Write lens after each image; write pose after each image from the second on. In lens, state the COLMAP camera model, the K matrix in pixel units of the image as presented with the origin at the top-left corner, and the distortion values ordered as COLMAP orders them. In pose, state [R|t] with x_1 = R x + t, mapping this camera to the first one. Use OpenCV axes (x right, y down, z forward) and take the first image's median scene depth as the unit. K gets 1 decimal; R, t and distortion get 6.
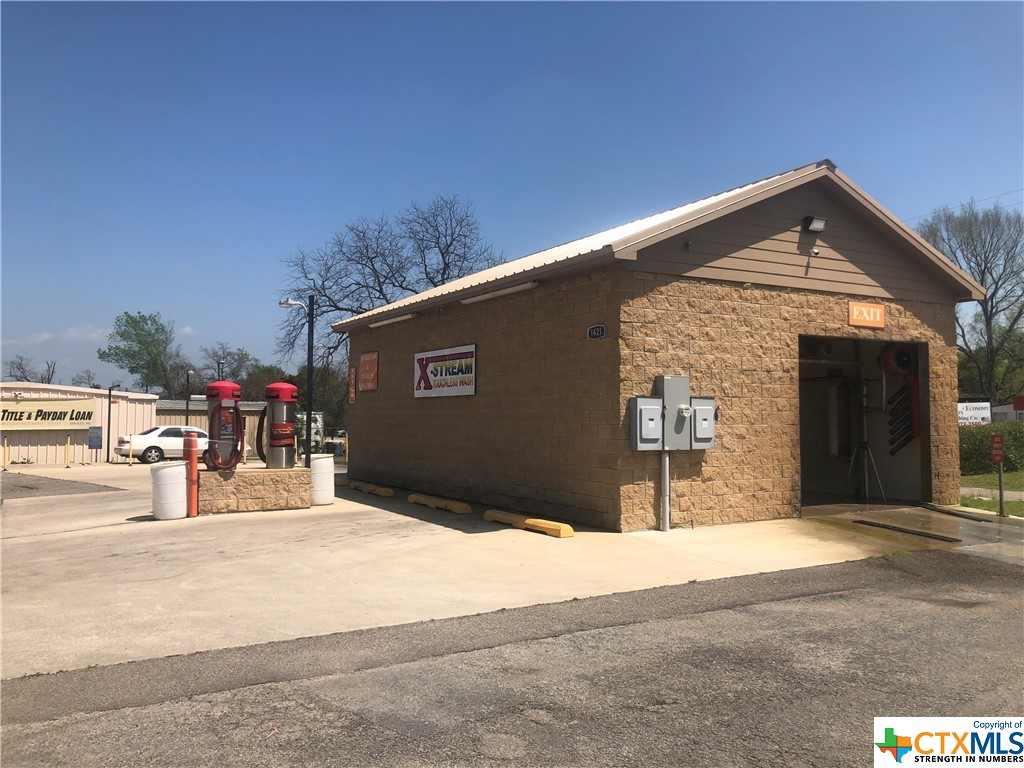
lens RADIAL K [[846.0, 0, 512.0], [0, 846.0, 384.0], [0, 0, 1]] dist [-0.000160, 0.005313]
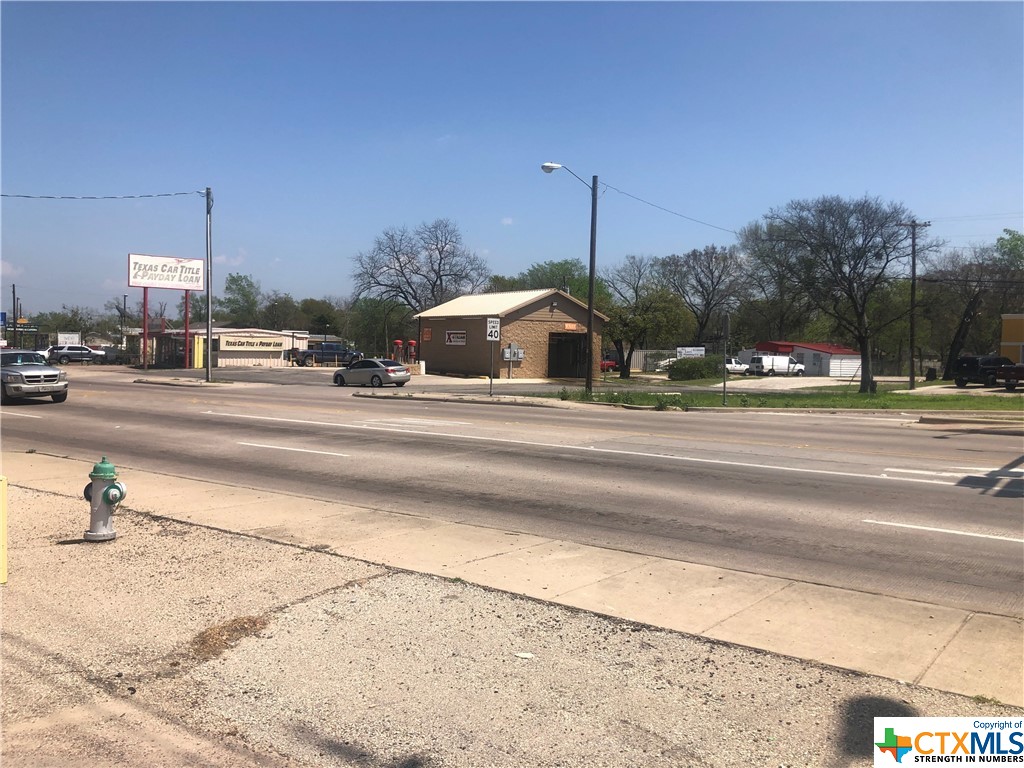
lens RADIAL K [[846.0, 0, 512.0], [0, 846.0, 384.0], [0, 0, 1]] dist [-0.000160, 0.005313]
pose [[0.999148, 0.020809, 0.035650, 0.028406], [-0.023796, 0.996053, 0.085512, -0.134338], [-0.033730, -0.086287, 0.995699, -2.587594]]
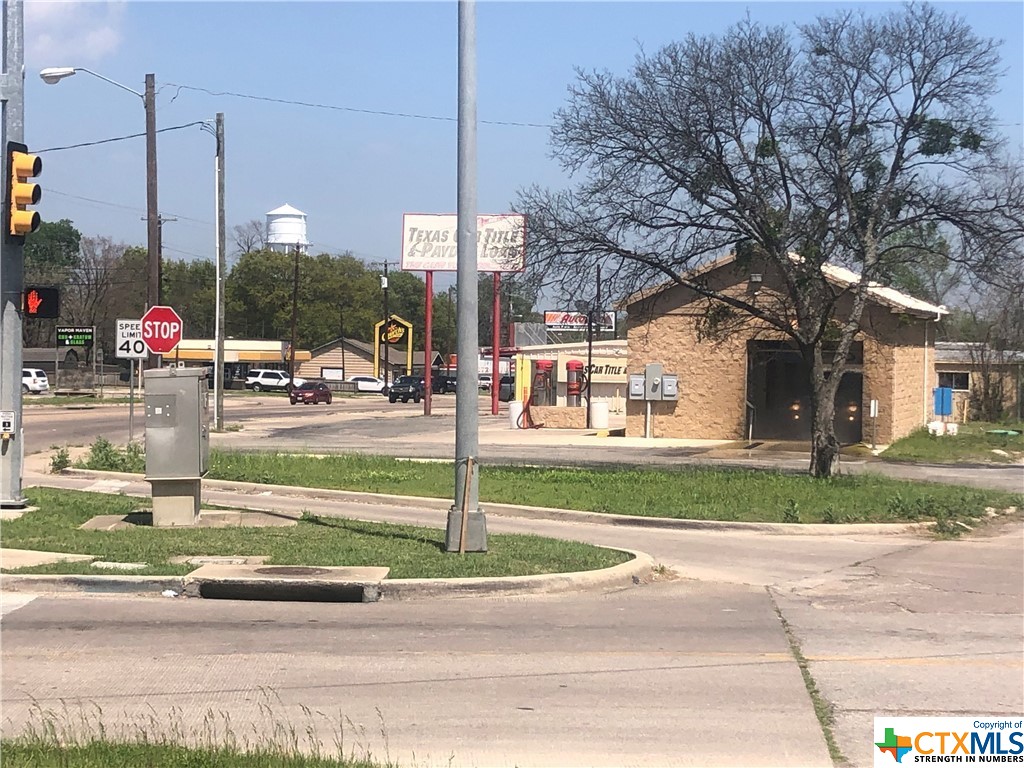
lens RADIAL K [[2106.9, 0, 512.0], [0, 2106.9, 384.0], [0, 0, 1]] dist [0.089133, 0.119082]
pose [[0.681763, 0.023704, -0.731189, 2.947966], [0.014033, 0.998867, 0.045466, -0.158195], [0.731438, -0.041257, 0.680658, -2.182694]]
